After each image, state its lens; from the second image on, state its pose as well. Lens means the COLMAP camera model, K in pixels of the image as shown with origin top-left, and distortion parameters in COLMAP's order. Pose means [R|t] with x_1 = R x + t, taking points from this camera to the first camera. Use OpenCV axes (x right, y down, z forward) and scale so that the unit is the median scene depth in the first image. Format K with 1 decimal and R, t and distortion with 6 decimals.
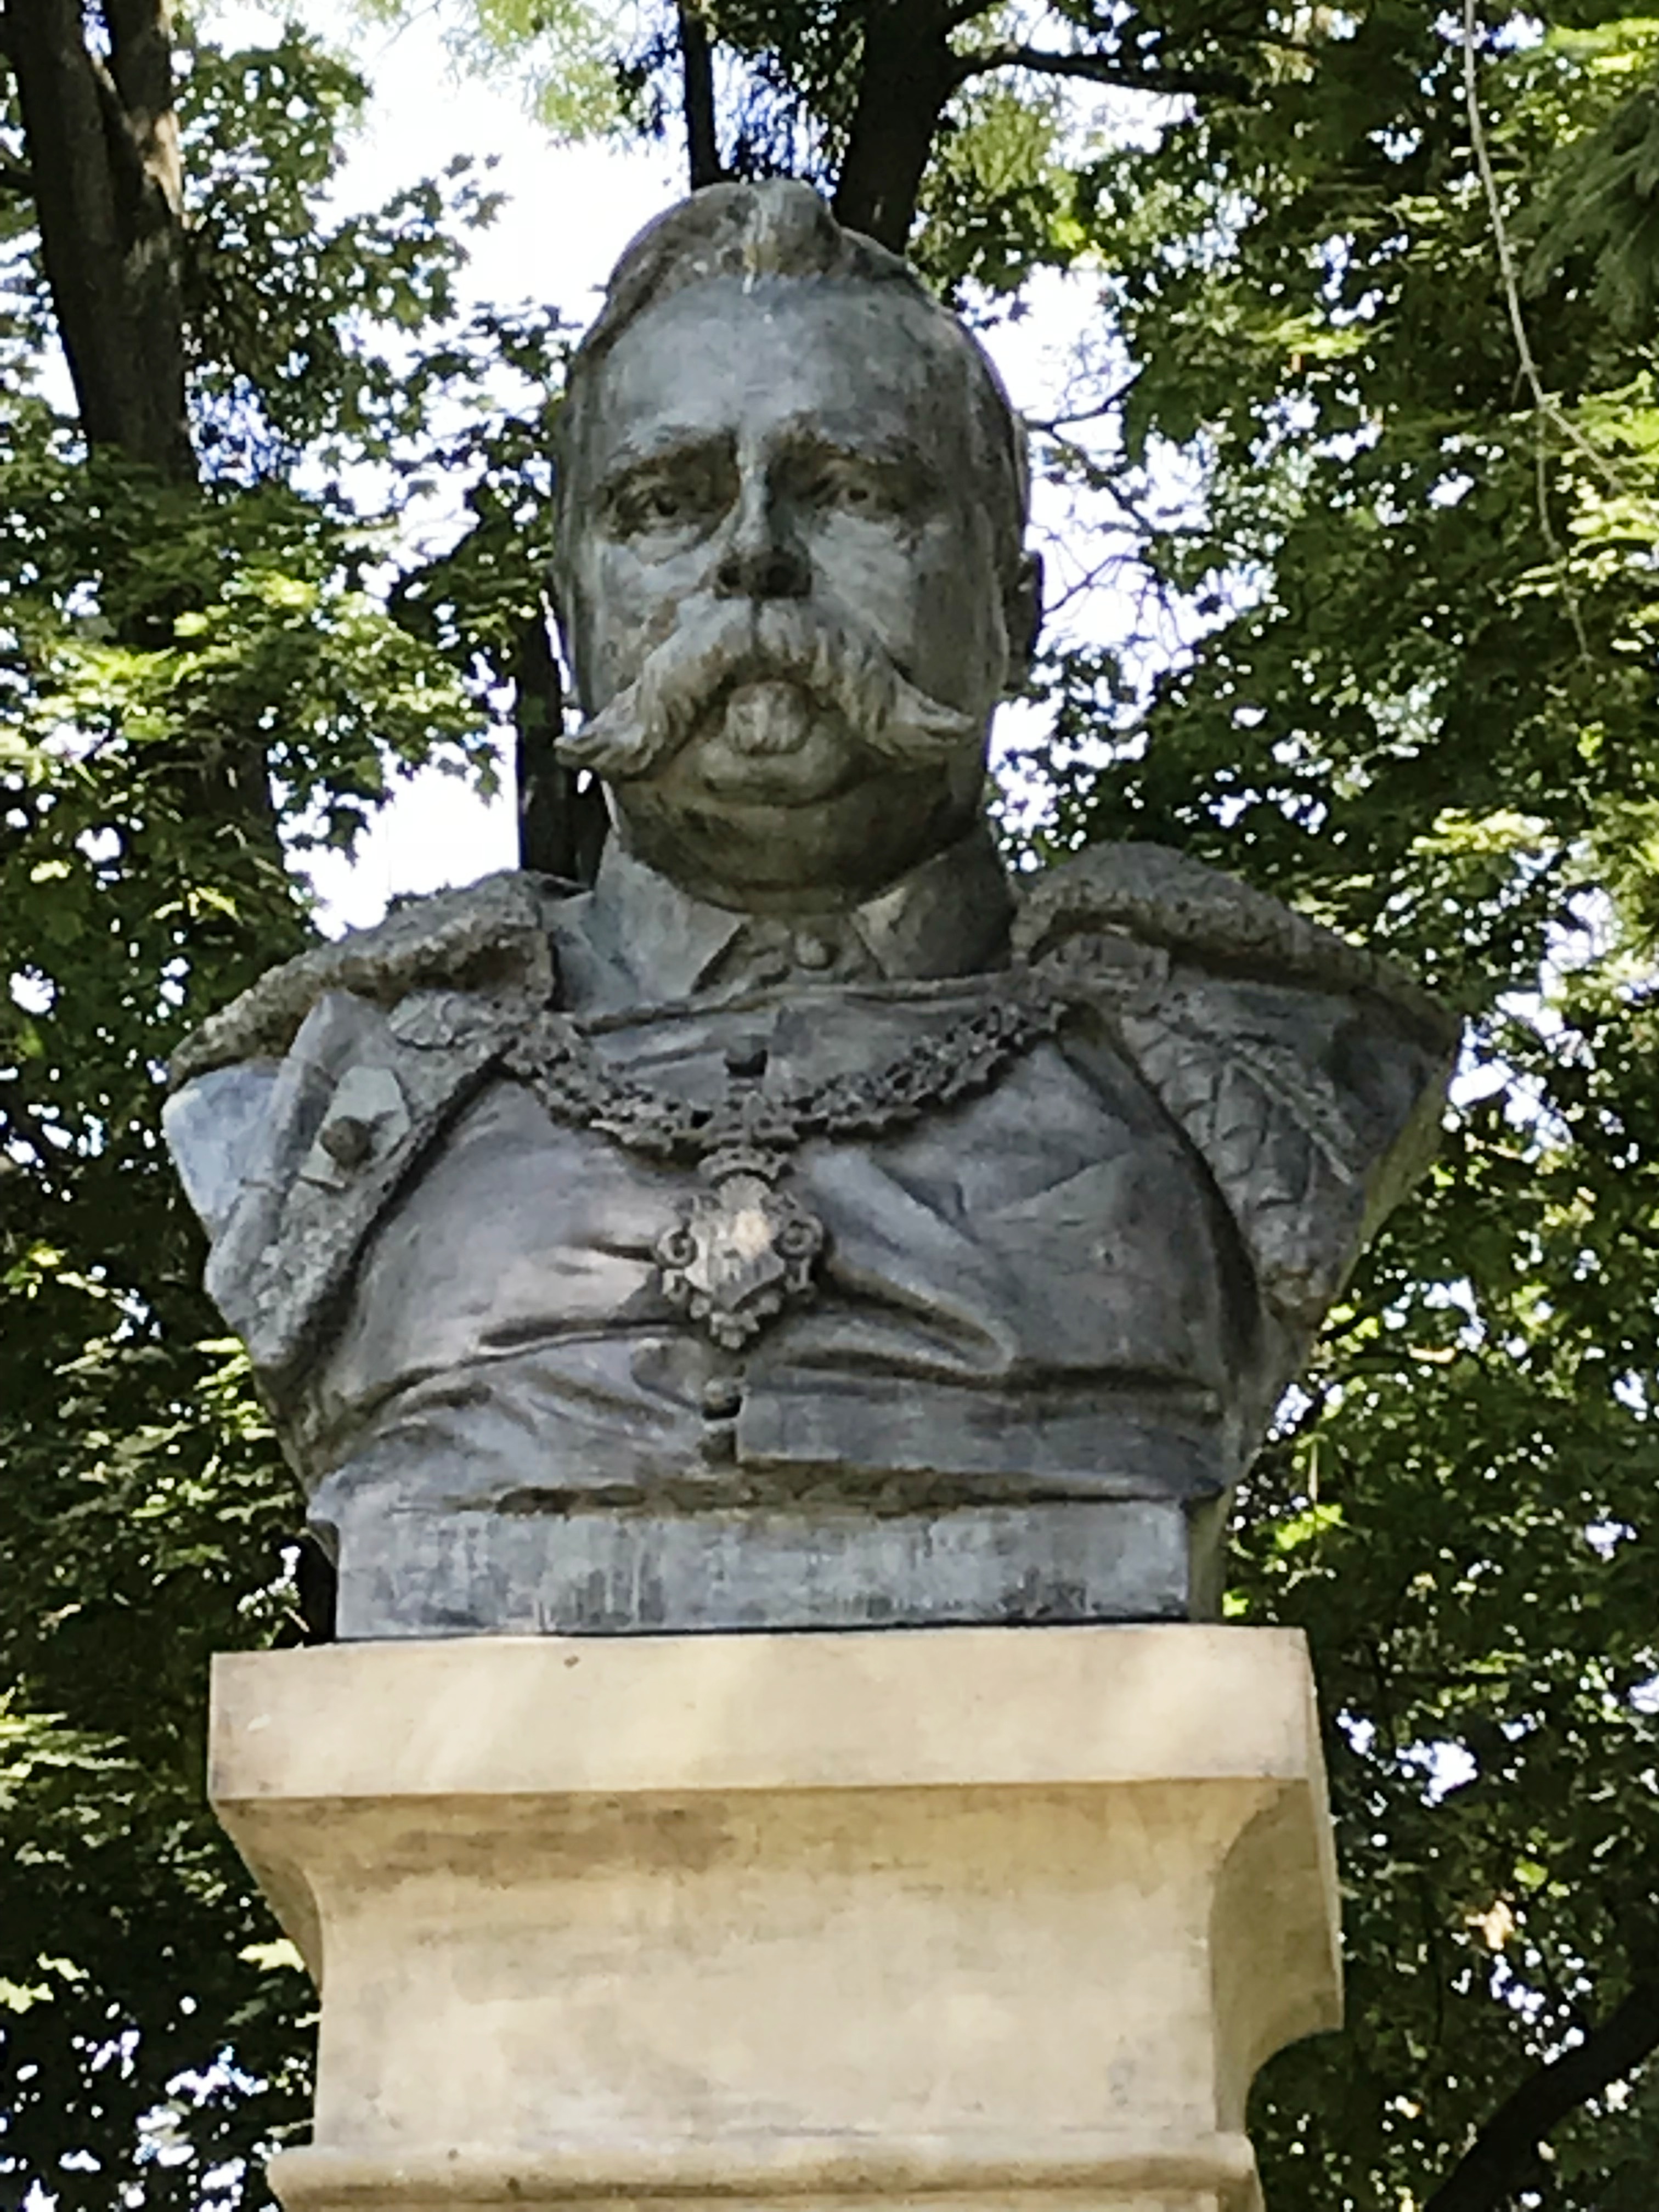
lens RADIAL K [[11030.2, 0, 829.5], [0, 11030.2, 1106.0], [0, 0, 1]] dist [1.433018, 2.625182]
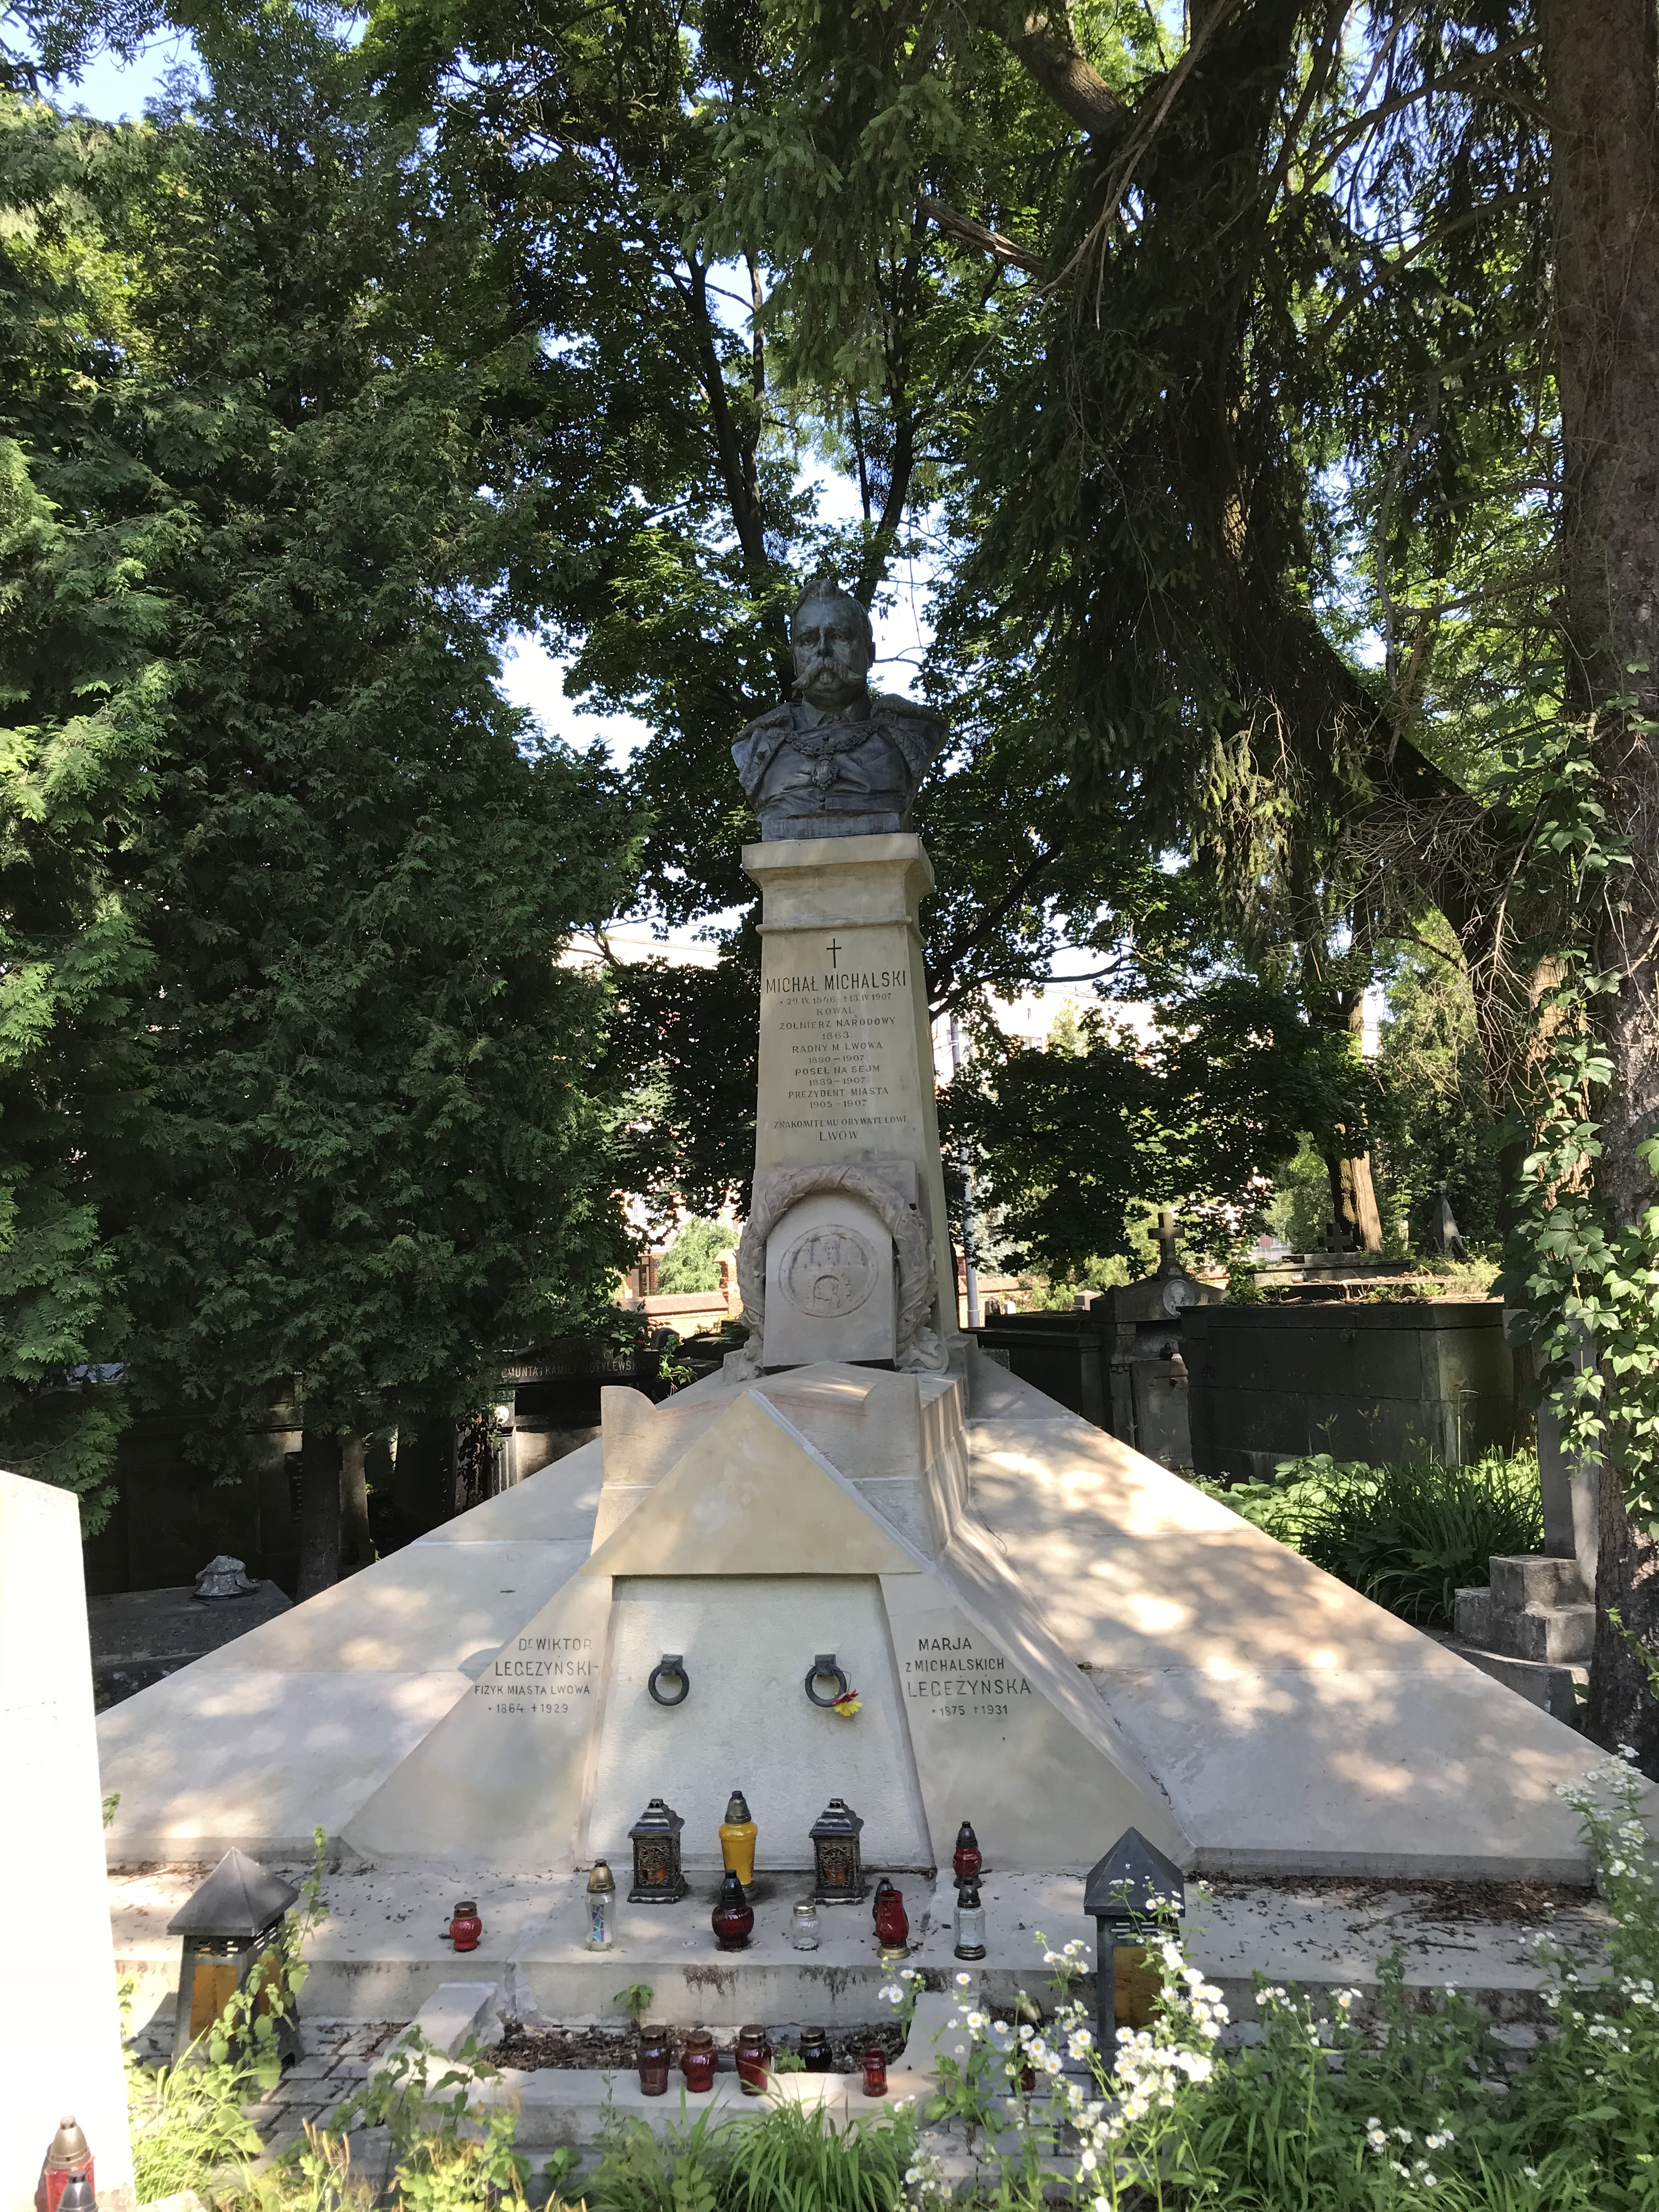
lens RADIAL K [[1788.6, 0, 829.5], [0, 1788.6, 1106.0], [0, 0, 1]] dist [0.001008, 0.000201]
pose [[0.998127, -0.059236, -0.015260, -0.029479], [0.061075, 0.978970, 0.194645, 0.029133], [0.003410, -0.195212, 0.980755, 0.162360]]
